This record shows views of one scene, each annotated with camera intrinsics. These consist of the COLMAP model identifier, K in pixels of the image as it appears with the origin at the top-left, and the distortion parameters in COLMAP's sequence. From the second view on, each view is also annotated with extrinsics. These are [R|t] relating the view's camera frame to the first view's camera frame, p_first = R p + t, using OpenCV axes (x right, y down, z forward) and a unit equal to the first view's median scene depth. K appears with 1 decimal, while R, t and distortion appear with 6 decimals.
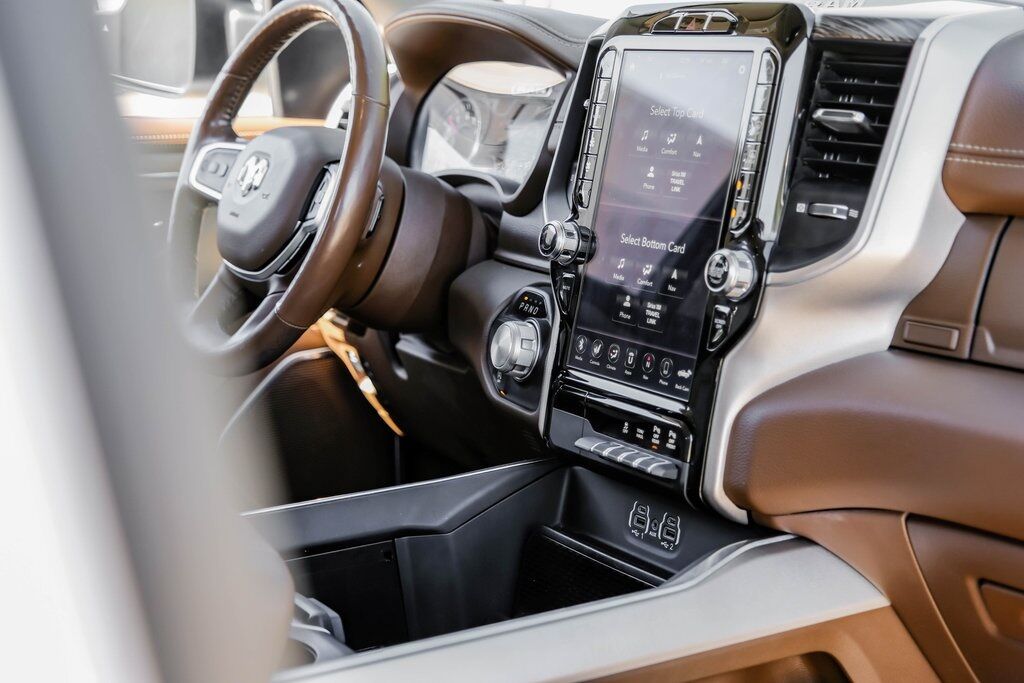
lens RADIAL K [[1808.1, 0, 508.5], [0, 1808.1, 346.1], [0, 0, 1]] dist [0.057769, 0.000000]
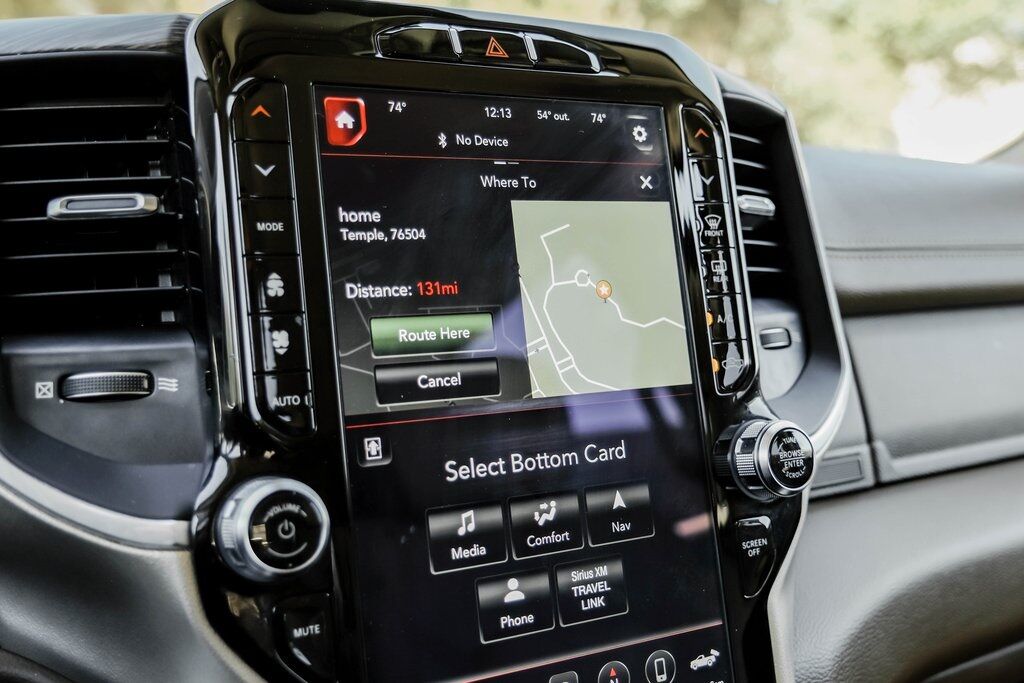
lens RADIAL K [[1100.9, 0, 522.9], [0, 1100.9, 311.5], [0, 0, 1]] dist [-0.020608, 0.000000]
pose [[0.028511, -0.058490, 0.997881, -0.231492], [0.192717, 0.979879, 0.051929, -0.116091], [-0.980840, 0.190828, 0.039210, 0.991379]]
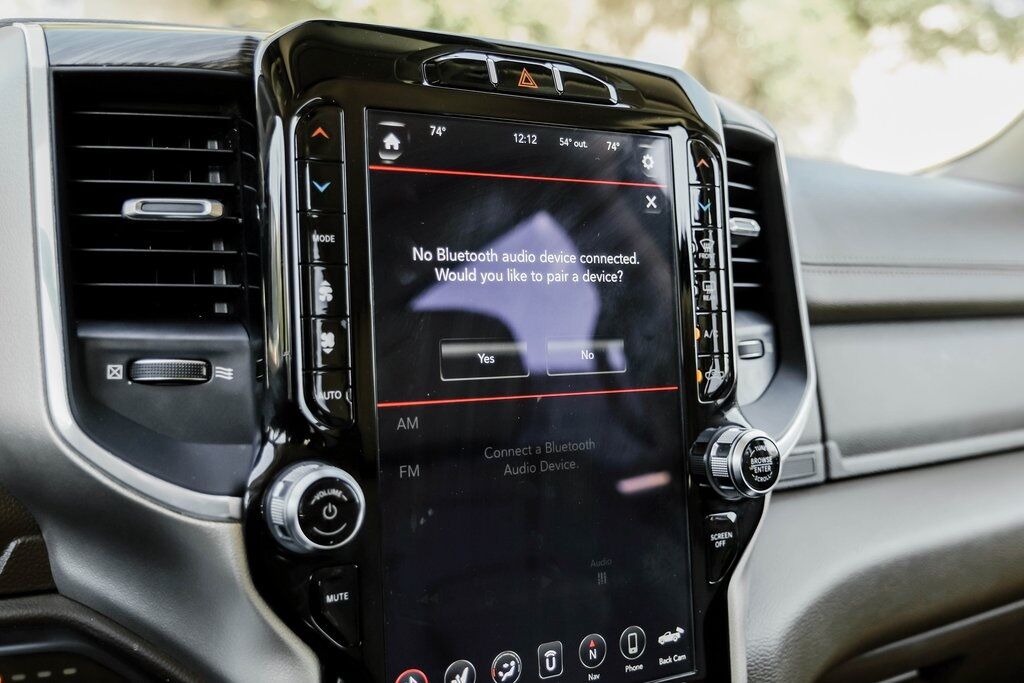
lens RADIAL K [[1100.9, 0, 500.8], [0, 1100.9, 314.5], [0, 0, 1]] dist [-0.020608, 0.000000]
pose [[0.004081, -0.117014, 0.993122, -0.266164], [0.120576, 0.985942, 0.115673, -0.144313], [-0.992696, 0.119274, 0.018133, 1.008456]]
